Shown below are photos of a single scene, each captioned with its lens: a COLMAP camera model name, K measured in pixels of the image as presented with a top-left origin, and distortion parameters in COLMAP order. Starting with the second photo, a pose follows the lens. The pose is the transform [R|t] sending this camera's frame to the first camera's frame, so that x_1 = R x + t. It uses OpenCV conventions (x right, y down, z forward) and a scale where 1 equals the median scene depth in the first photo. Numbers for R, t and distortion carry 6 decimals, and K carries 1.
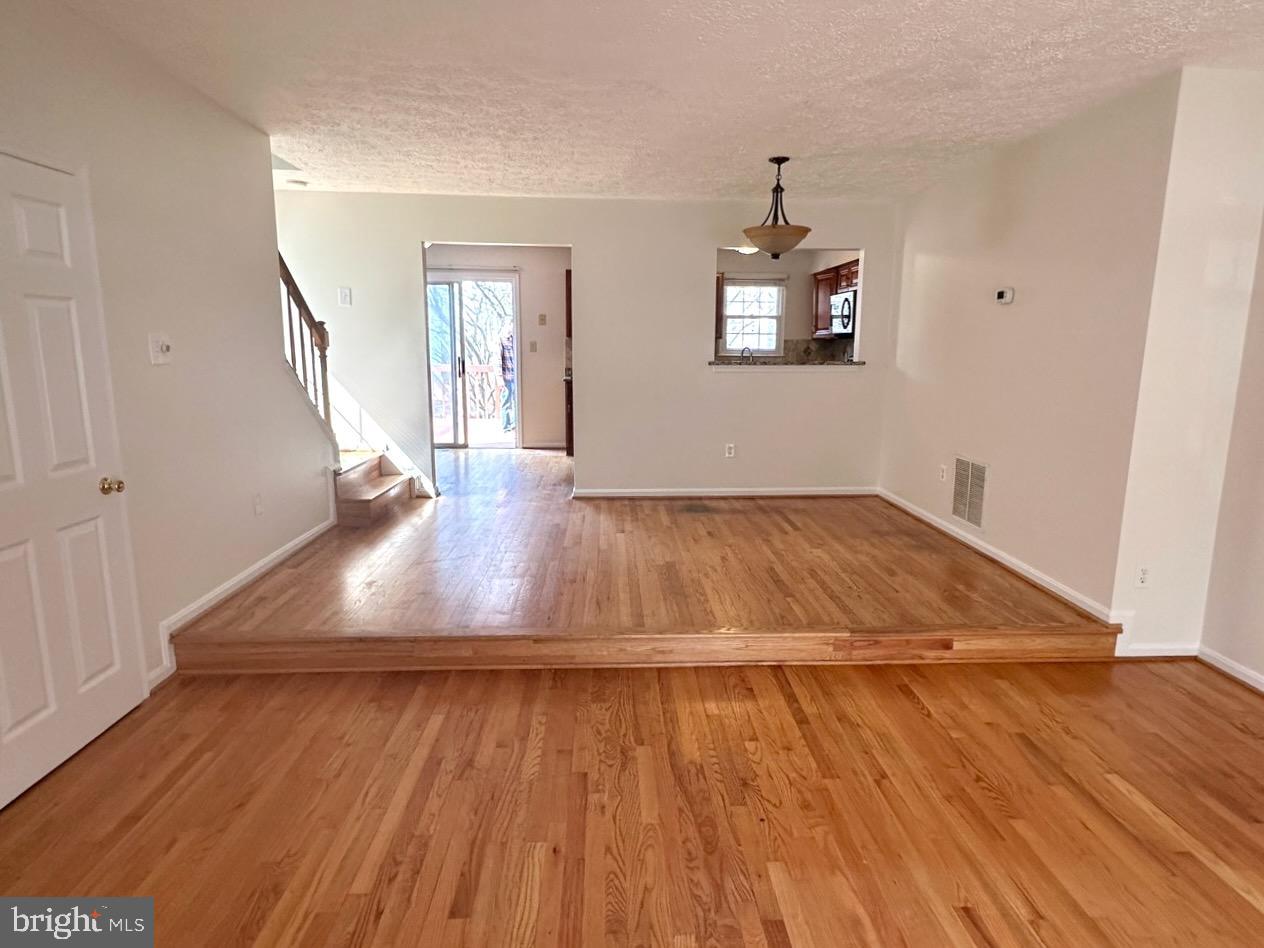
lens RADIAL K [[731.3, 0, 632.0], [0, 731.3, 474.0], [0, 0, 1]] dist [-0.000907, -0.000108]
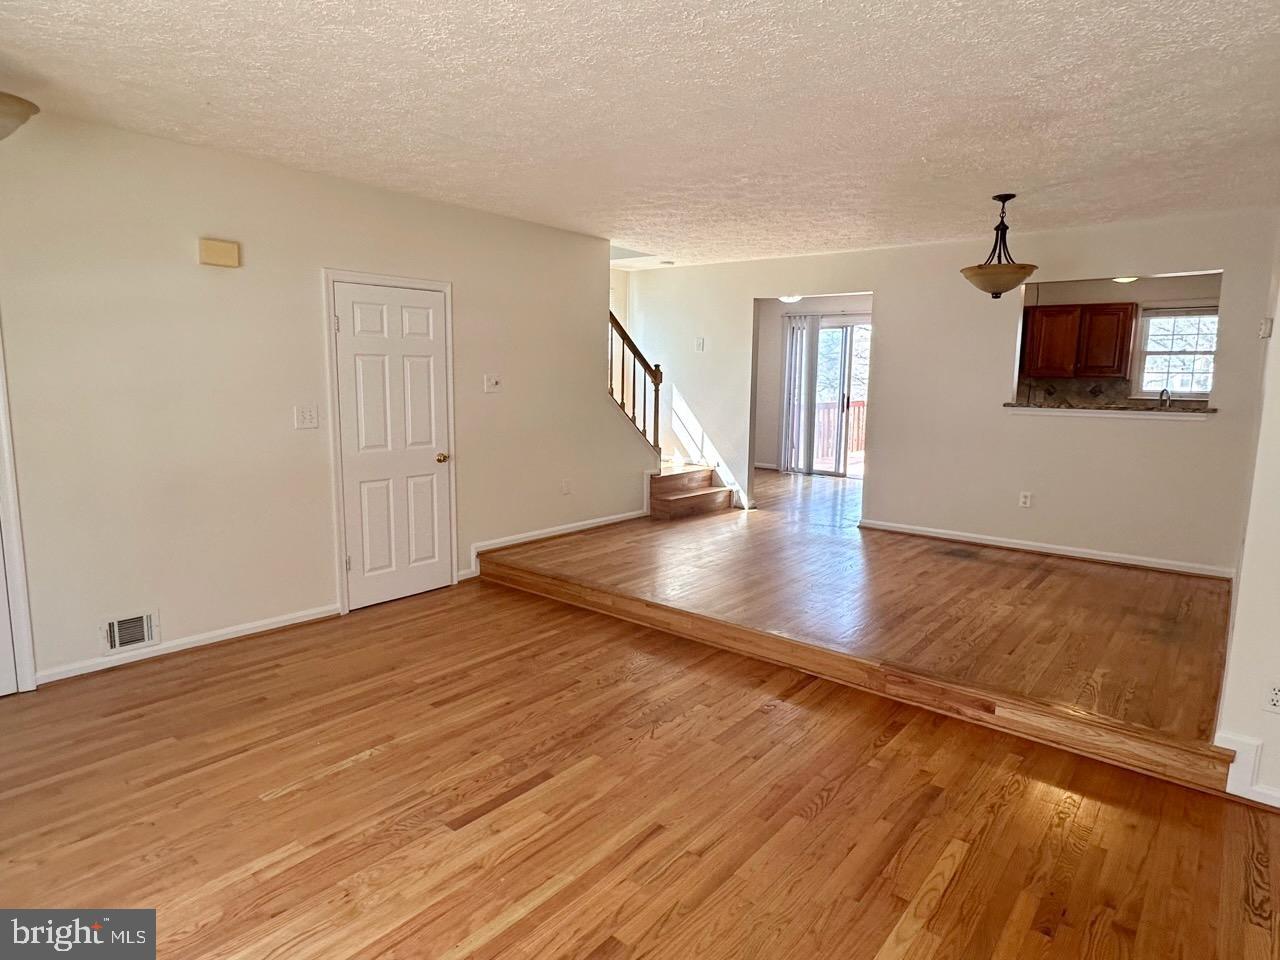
lens RADIAL K [[722.0, 0, 640.0], [0, 722.0, 480.0], [0, 0, 1]] dist [0.000421, -0.000111]
pose [[0.742638, 0.100816, -0.662061, 0.687243], [-0.126437, 0.991932, 0.009222, -0.007314], [0.657649, 0.076860, 0.749393, -0.009113]]
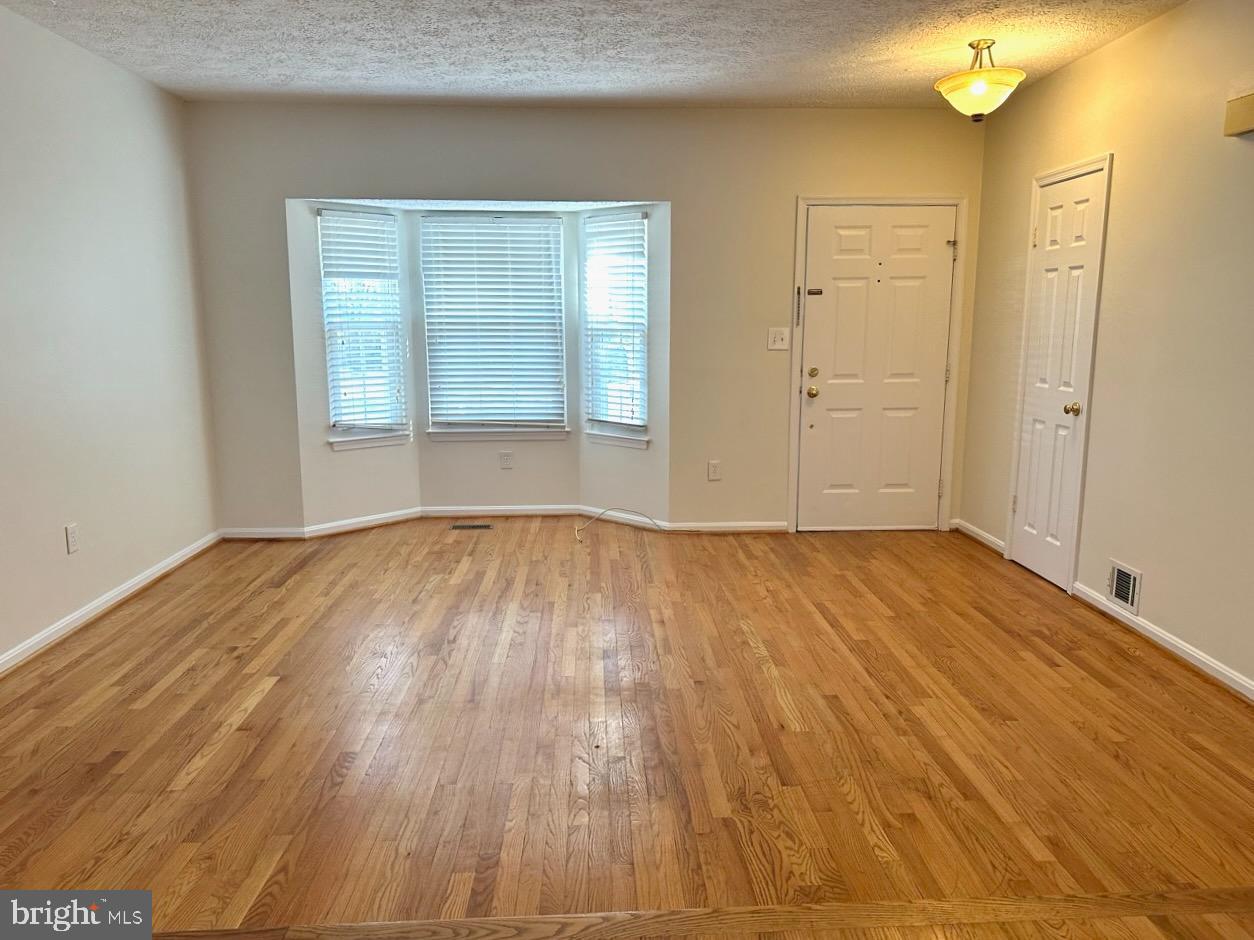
lens RADIAL K [[908.6, 0, 627.0], [0, 908.6, 470.0], [0, 0, 1]] dist [0.005432, 0.001028]
pose [[-0.999969, -0.003447, -0.007077, 0.098407], [-0.005627, 0.941667, 0.336498, -0.228737], [0.005505, 0.336528, -0.941657, 1.412203]]
